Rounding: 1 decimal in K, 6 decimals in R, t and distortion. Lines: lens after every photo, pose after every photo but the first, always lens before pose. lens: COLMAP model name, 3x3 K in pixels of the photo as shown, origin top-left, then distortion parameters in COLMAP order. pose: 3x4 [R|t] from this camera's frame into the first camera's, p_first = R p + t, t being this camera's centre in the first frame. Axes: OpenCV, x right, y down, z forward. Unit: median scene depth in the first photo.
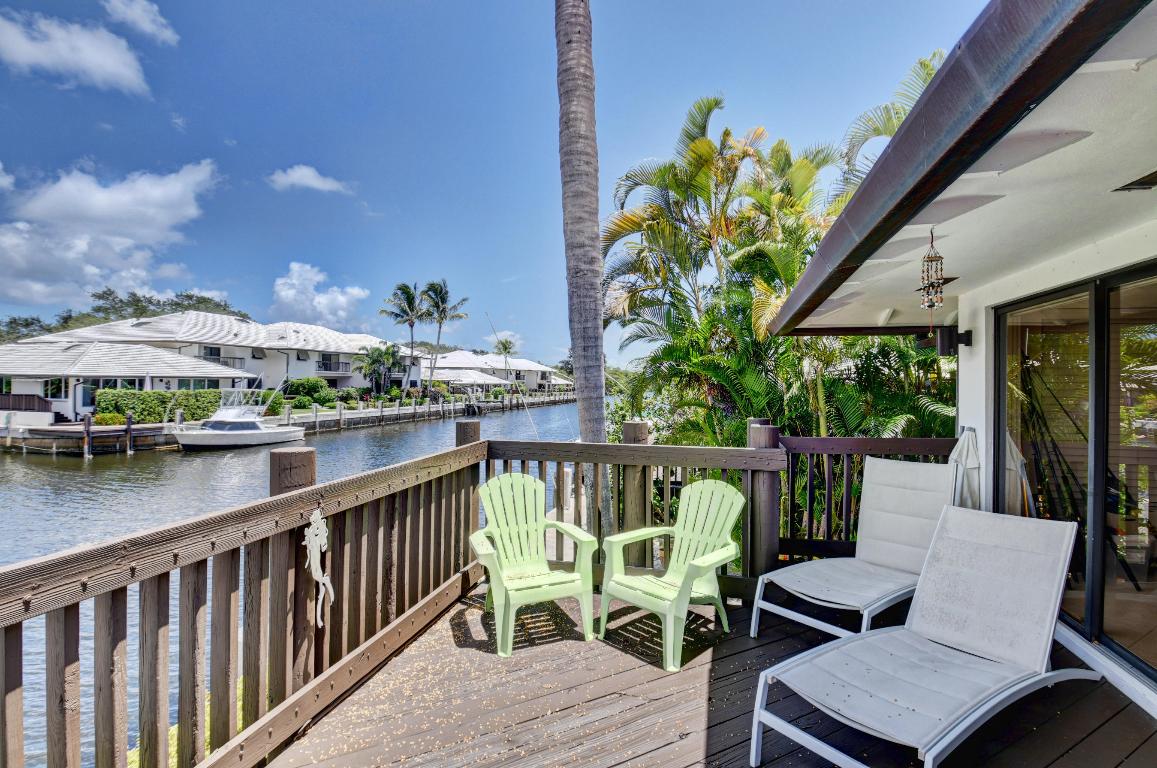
lens RADIAL K [[574.5, 0, 578.5], [0, 574.5, 384.0], [0, 0, 1]] dist [-0.032336, -0.000295]
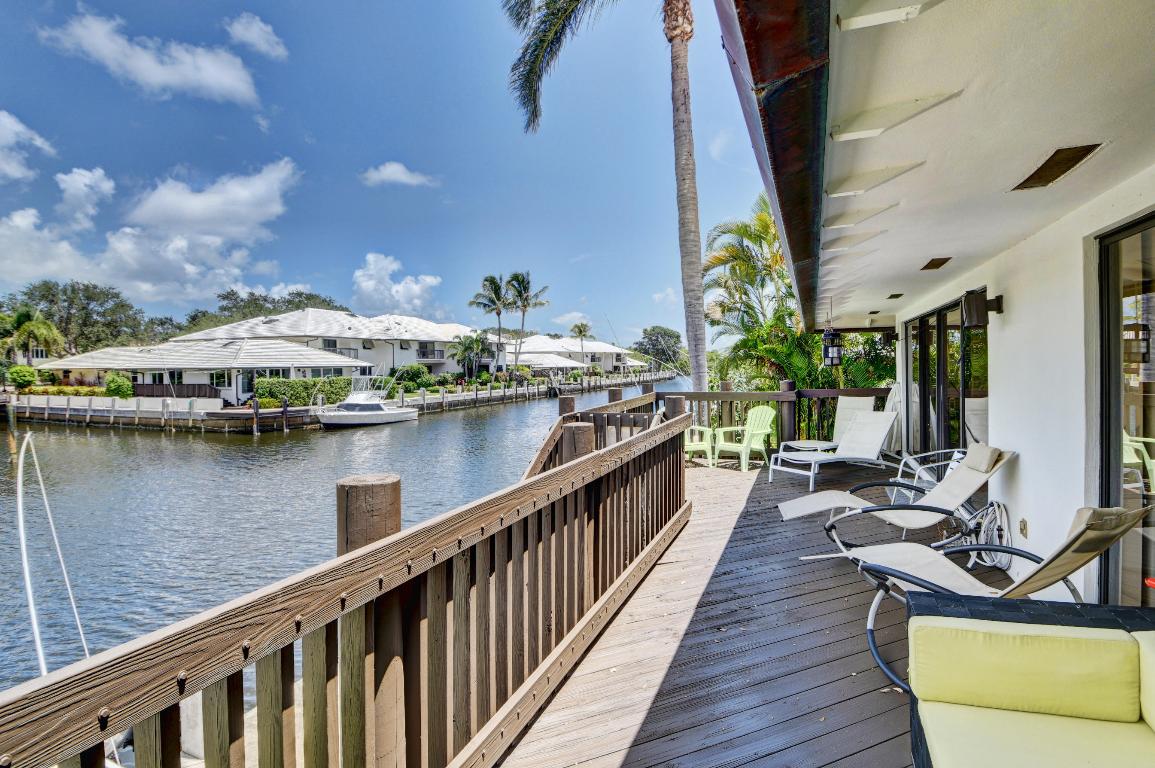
lens RADIAL K [[606.1, 0, 572.8], [0, 606.1, 372.0], [0, 0, 1]] dist [-0.030610, -0.000957]
pose [[0.992117, -0.020967, -0.123549, -0.016025], [0.022194, 0.999717, 0.008565, -0.000412], [0.123335, -0.011240, 0.992301, -0.110500]]
